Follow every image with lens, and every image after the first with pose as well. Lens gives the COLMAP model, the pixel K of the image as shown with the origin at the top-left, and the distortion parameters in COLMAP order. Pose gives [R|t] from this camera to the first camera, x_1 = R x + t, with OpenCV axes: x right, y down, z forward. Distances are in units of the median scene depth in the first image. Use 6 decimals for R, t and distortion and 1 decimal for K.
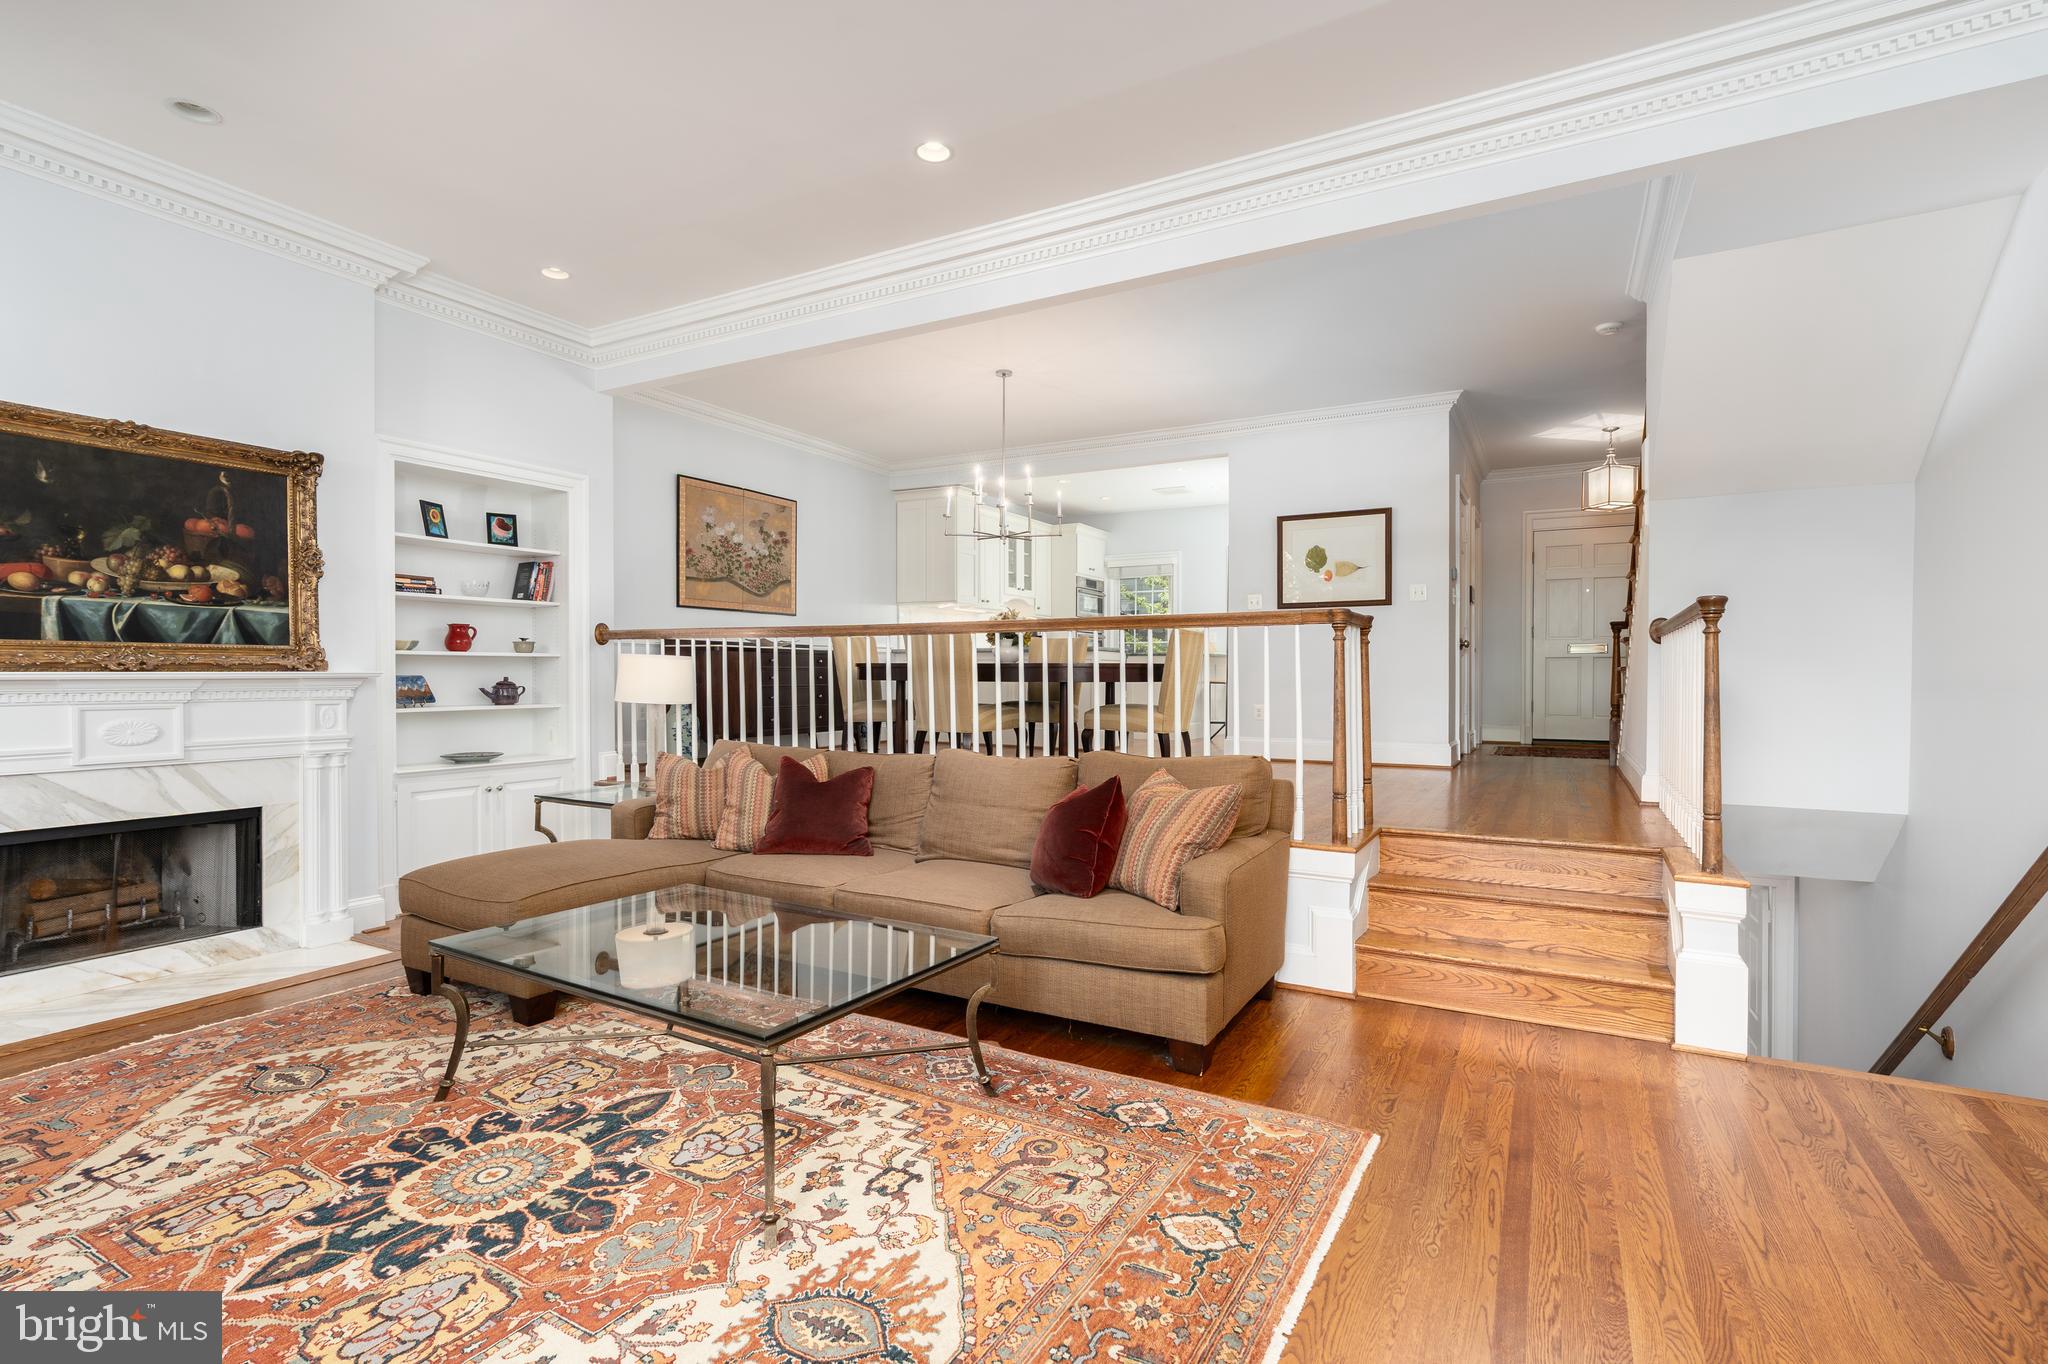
lens RADIAL K [[946.2, 0, 1024.0], [0, 946.2, 682.0], [0, 0, 1]] dist [-0.002227, -0.000088]
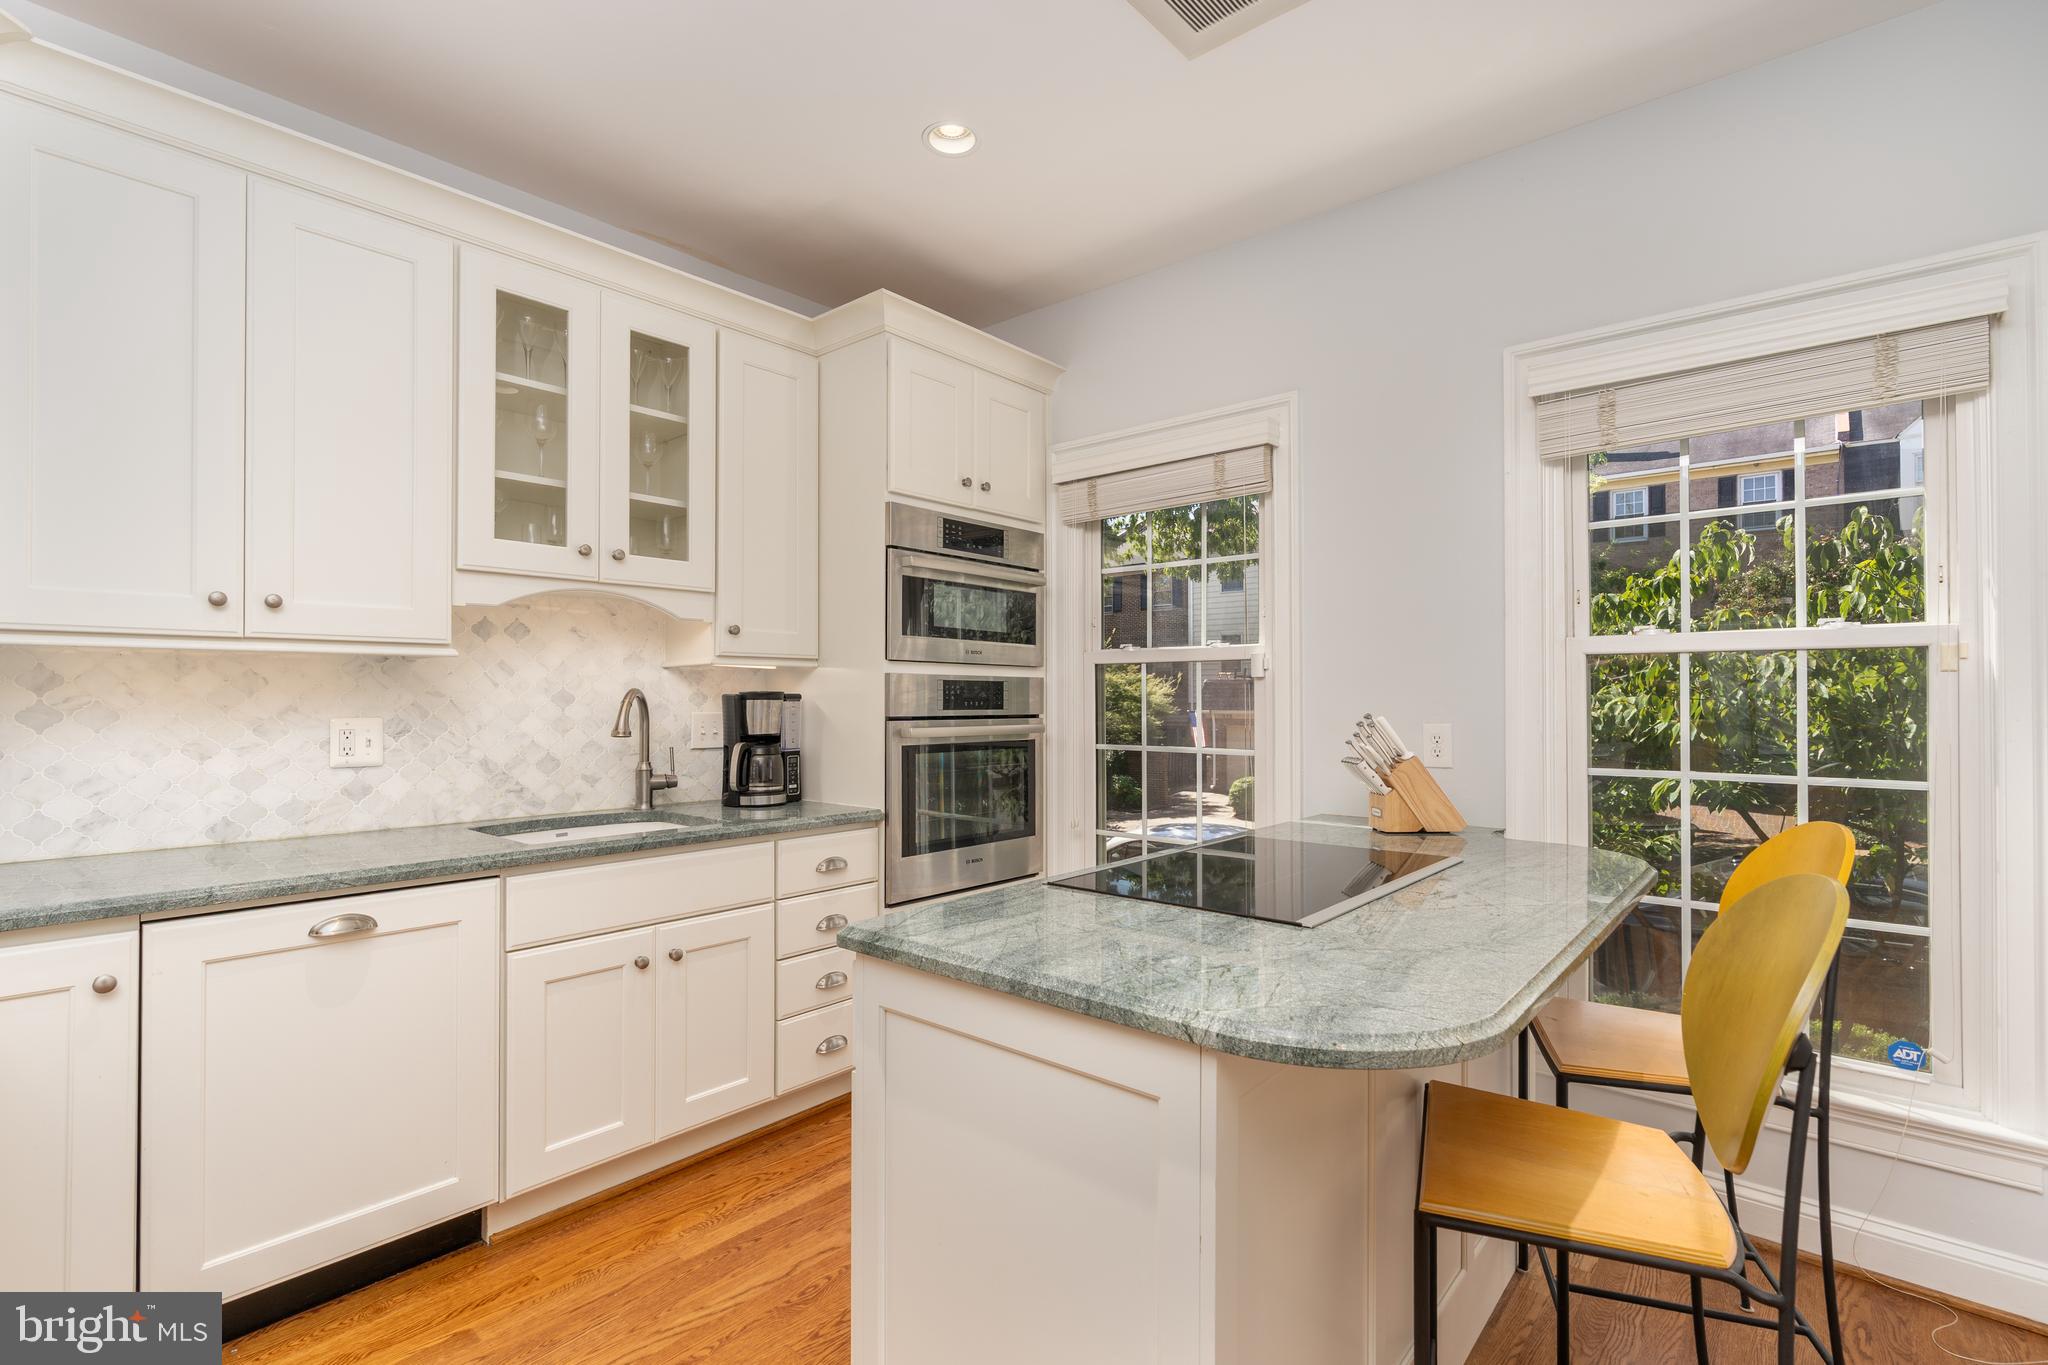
lens RADIAL K [[958.7, 0, 1015.7], [0, 958.7, 683.0], [0, 0, 1]] dist [-0.002687, 0.000814]
pose [[0.982110, -0.004239, -0.188262, 0.431813], [0.000826, 0.999834, -0.018204, -0.185069], [0.188308, 0.017723, 0.981950, 2.369714]]
